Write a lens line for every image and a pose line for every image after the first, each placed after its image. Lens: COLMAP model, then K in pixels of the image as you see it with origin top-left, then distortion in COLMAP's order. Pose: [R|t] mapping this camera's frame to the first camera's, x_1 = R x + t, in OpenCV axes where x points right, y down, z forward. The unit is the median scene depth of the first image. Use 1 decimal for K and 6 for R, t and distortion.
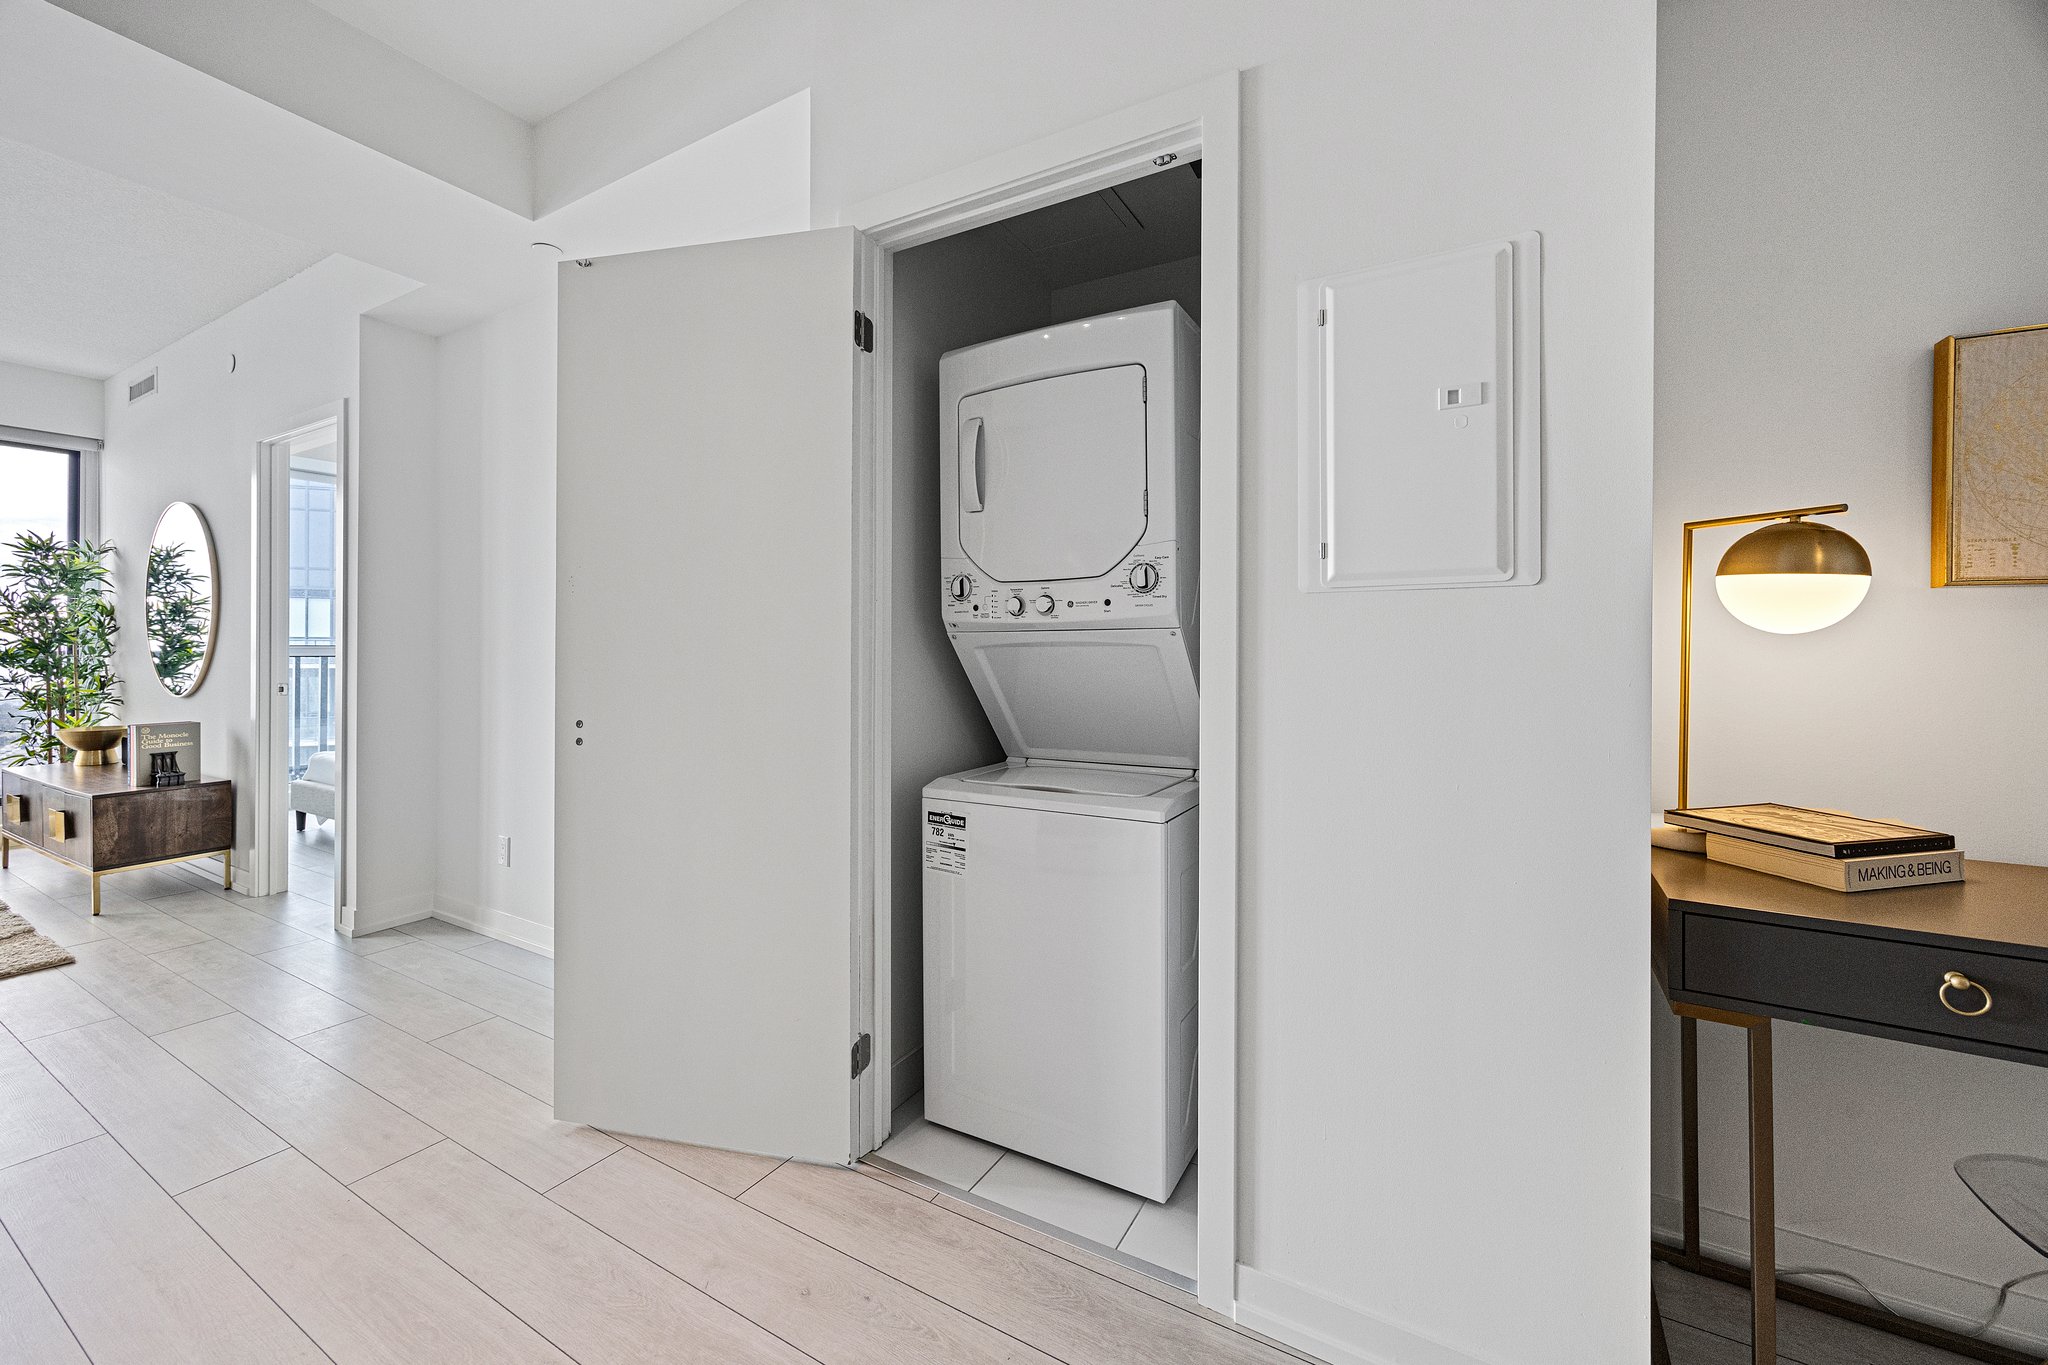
lens RADIAL K [[799.9, 0, 1016.6], [0, 799.9, 648.6], [0, 0, 1]] dist [-0.005179, 0.003430]
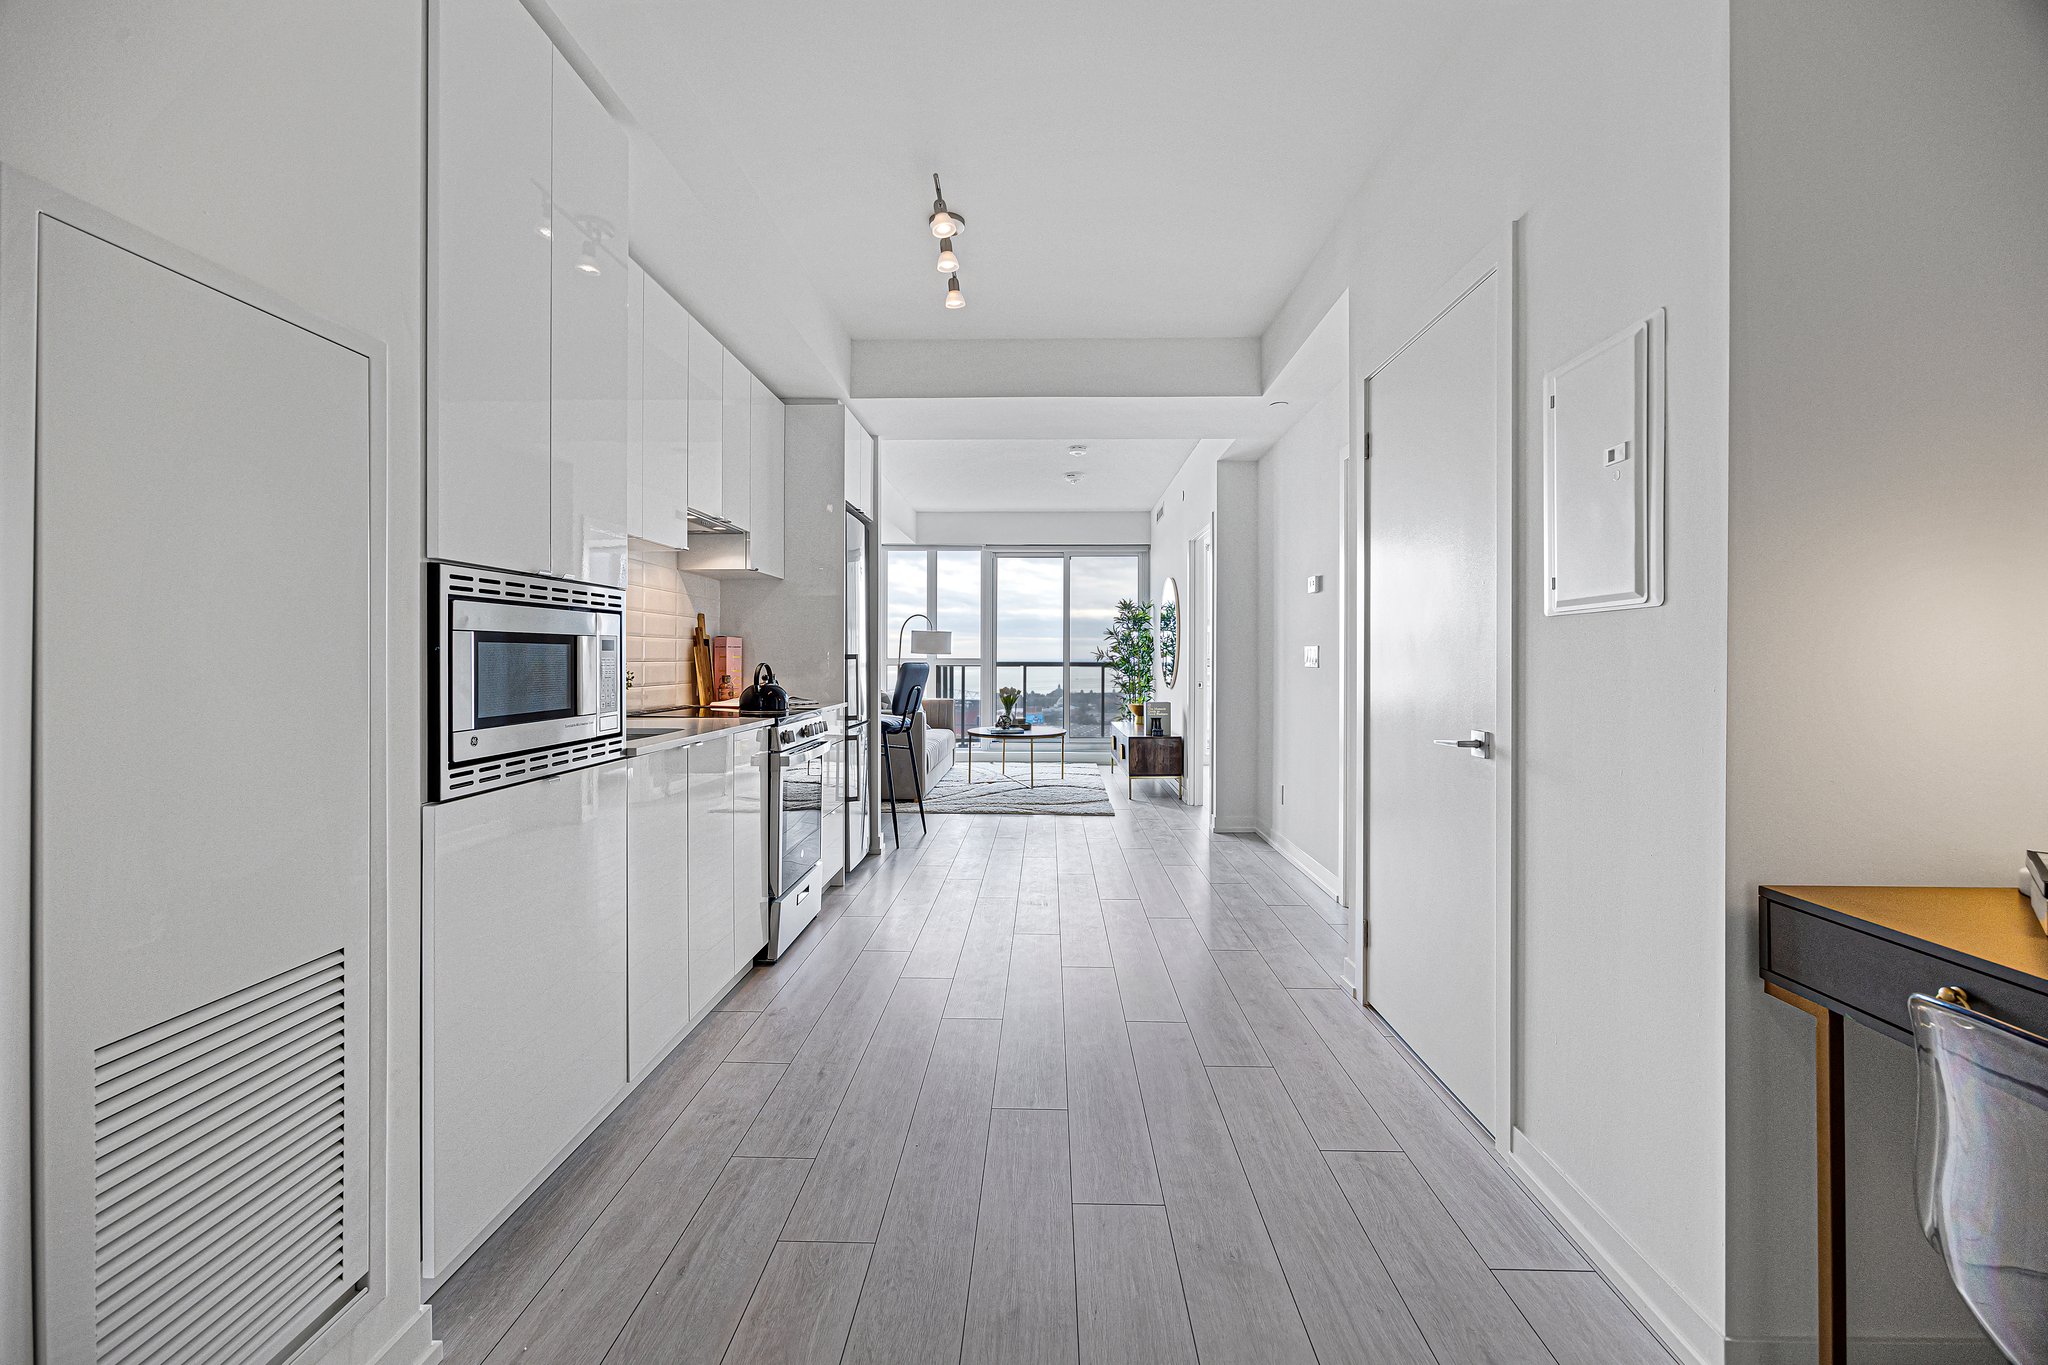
lens RADIAL K [[799.9, 0, 1026.0], [0, 799.9, 658.2], [0, 0, 1]] dist [-0.005179, 0.003430]
pose [[0.474772, -0.003781, -0.880101, 0.397798], [0.001288, 0.999993, -0.003601, 0.000397], [0.880108, 0.000576, 0.474773, -0.126989]]
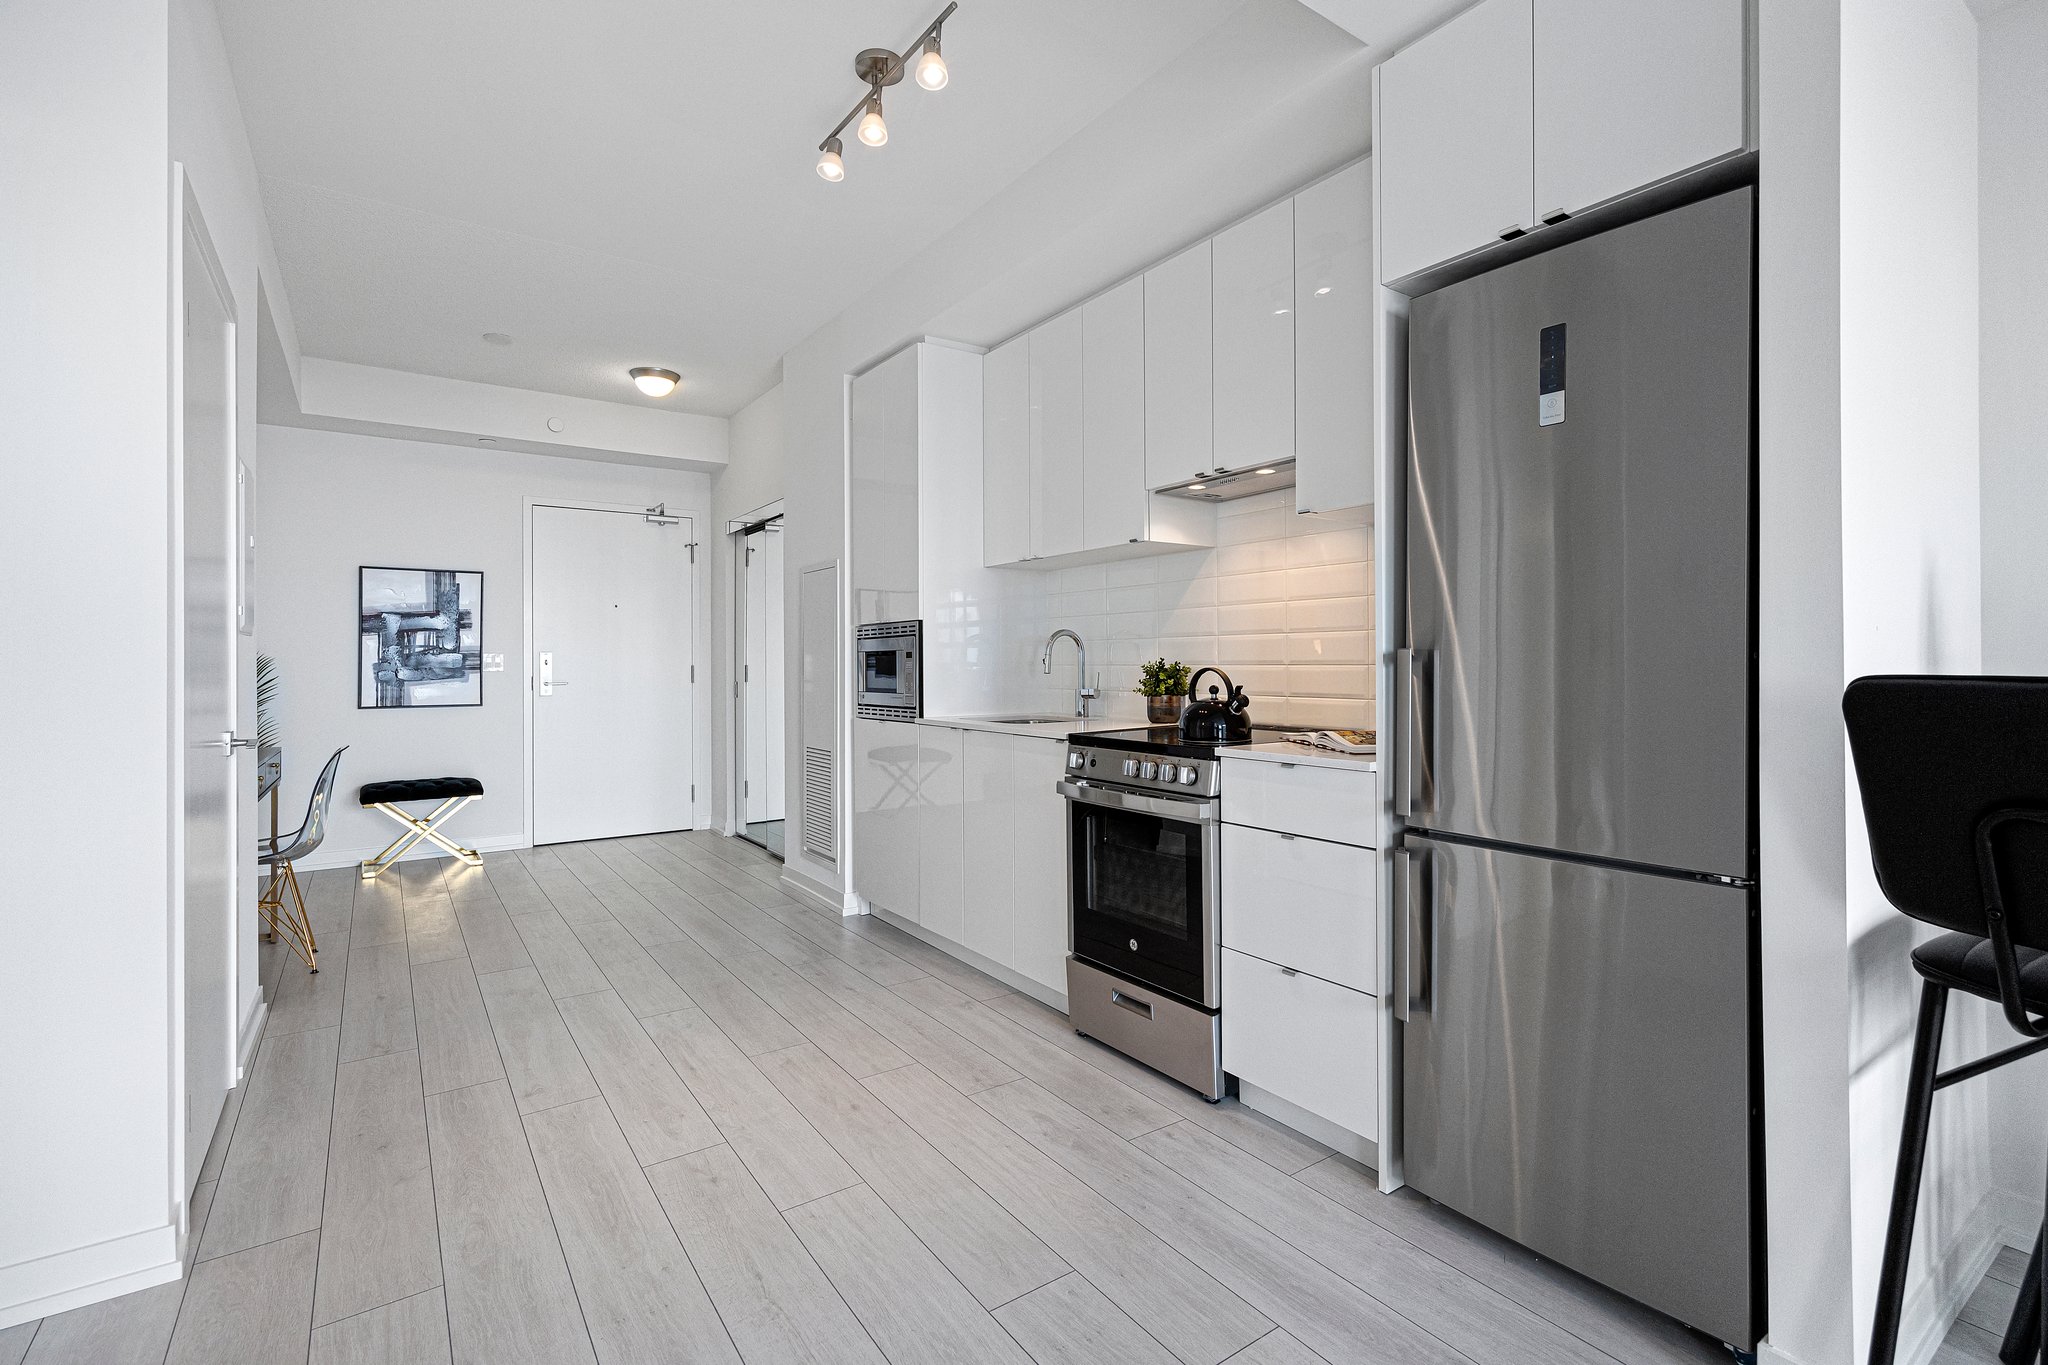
lens RADIAL K [[929.4, 0, 1019.6], [0, 929.4, 661.8], [0, 0, 1]] dist [-0.002172, 0.003831]
pose [[-0.904071, -0.000687, 0.427381, -0.720539], [-0.001508, 0.999998, -0.001582, -0.001104], [-0.427379, -0.002075, -0.904070, 0.749672]]
